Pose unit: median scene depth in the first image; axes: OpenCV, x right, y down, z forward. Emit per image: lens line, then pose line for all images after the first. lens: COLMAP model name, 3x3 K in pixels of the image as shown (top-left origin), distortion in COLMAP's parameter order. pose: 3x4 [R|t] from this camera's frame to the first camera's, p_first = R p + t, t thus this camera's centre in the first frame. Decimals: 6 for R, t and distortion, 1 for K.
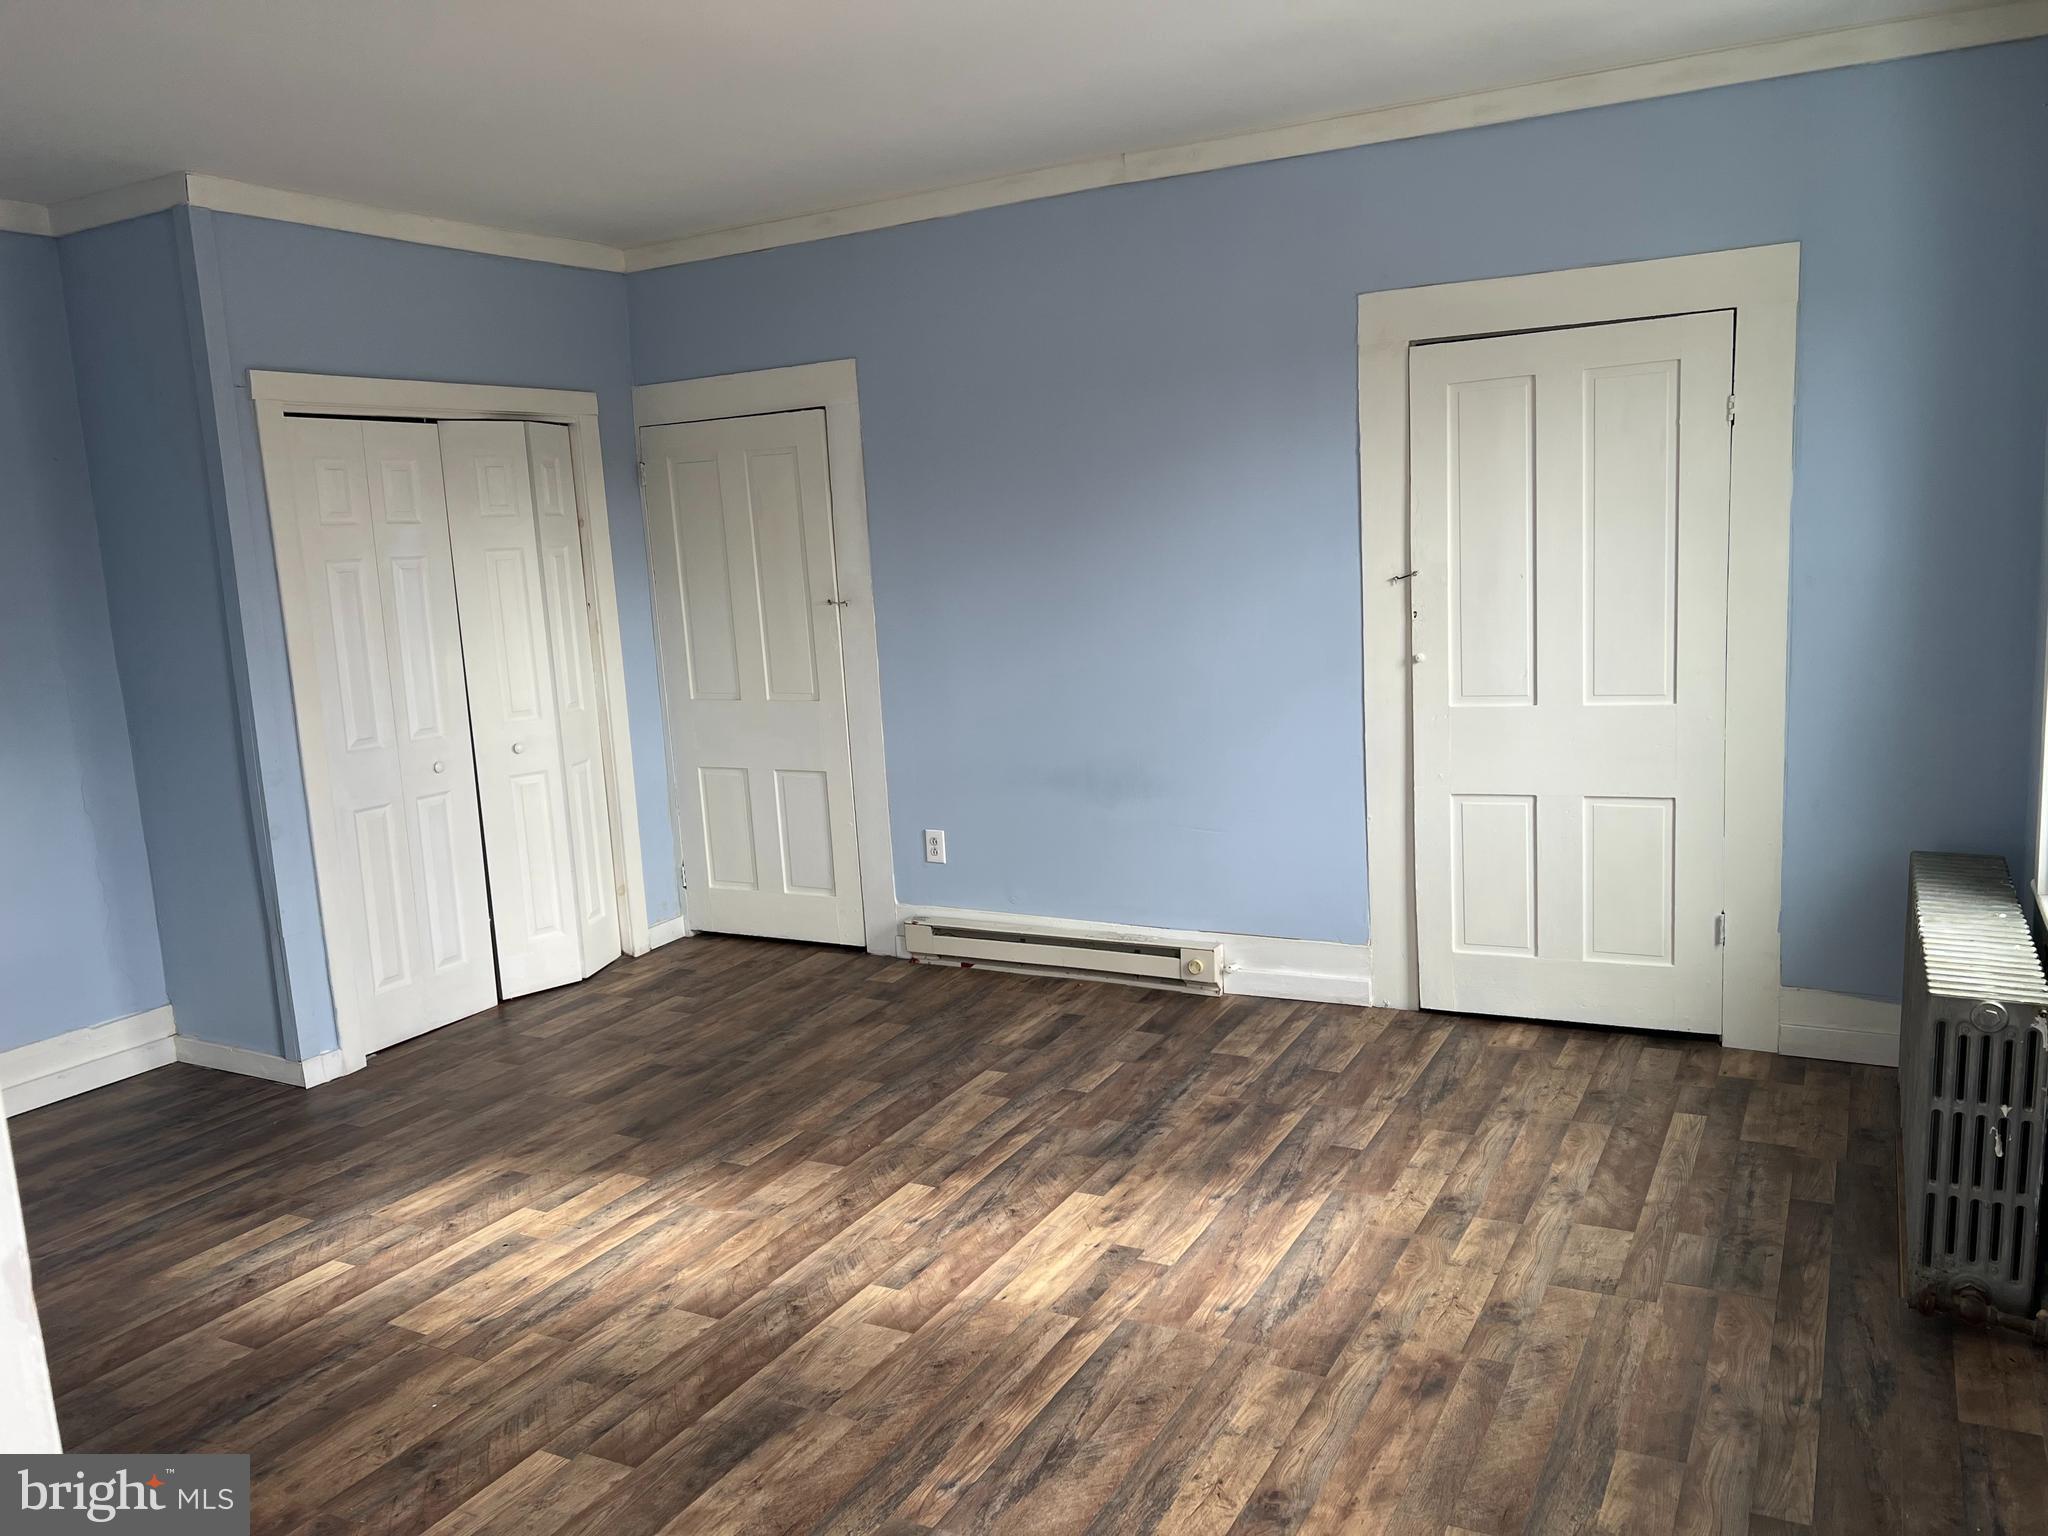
lens RADIAL K [[1534.3, 0, 1036.8], [0, 1534.3, 771.9], [0, 0, 1]] dist [0.048322, -0.045654]
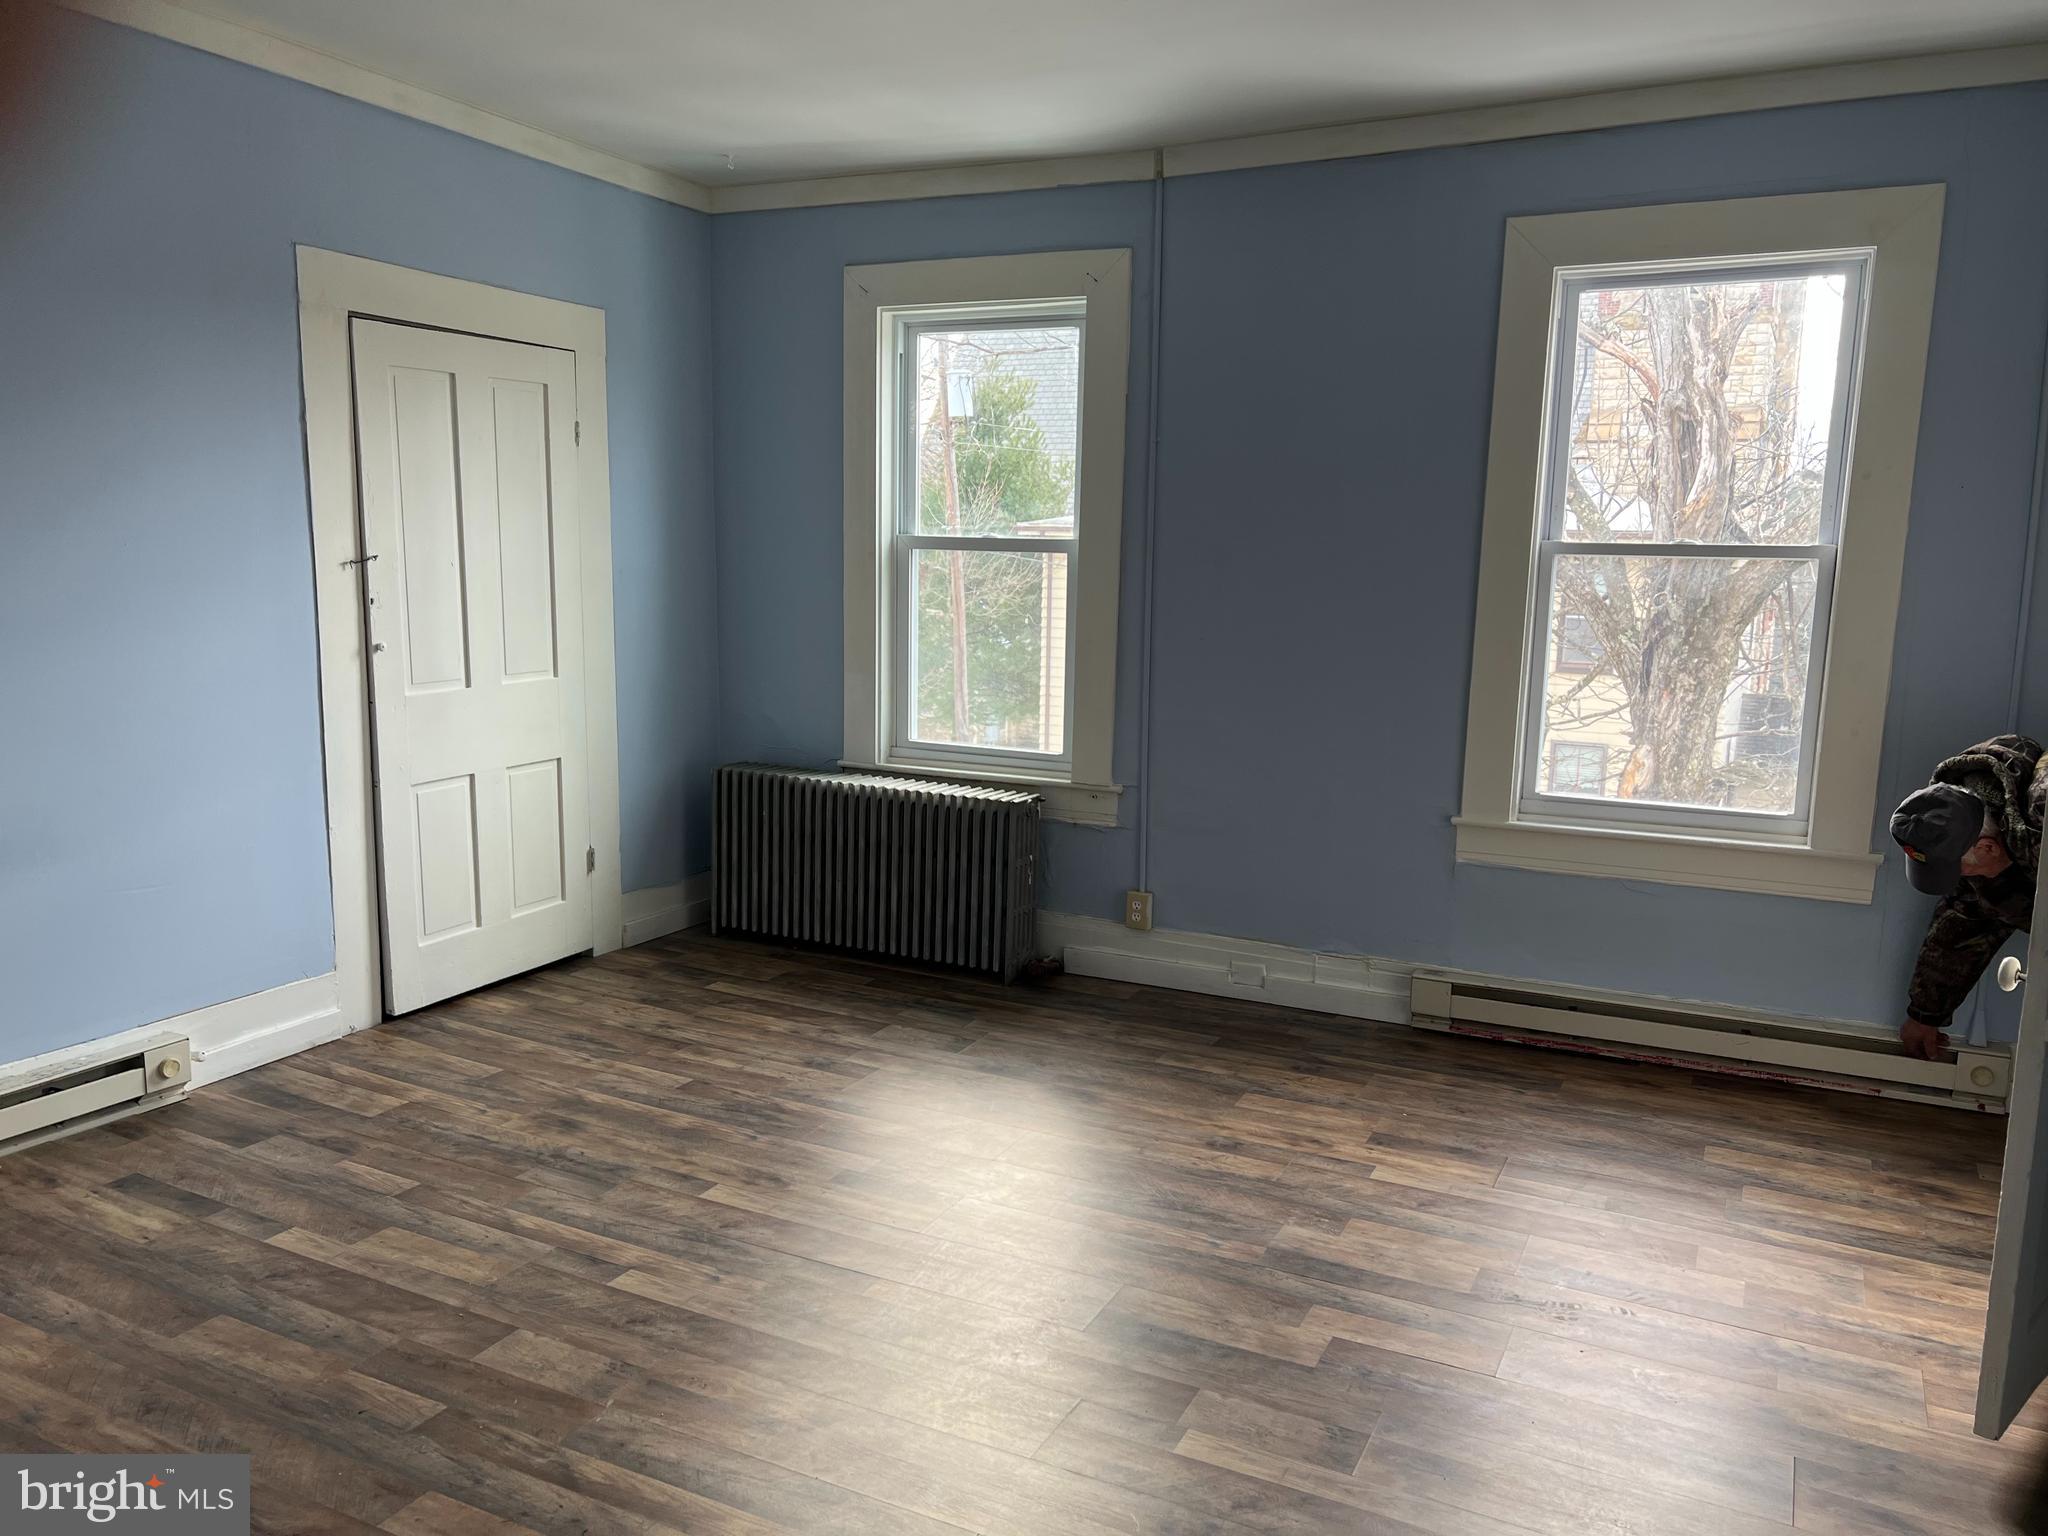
lens RADIAL K [[1534.3, 0, 1032.5], [0, 1534.3, 767.9], [0, 0, 1]] dist [0.048322, -0.045654]
pose [[-0.028183, -0.100083, 0.994580, -0.780560], [0.135487, 0.985411, 0.102999, -0.048059], [-0.990378, 0.137655, -0.014212, 0.677151]]
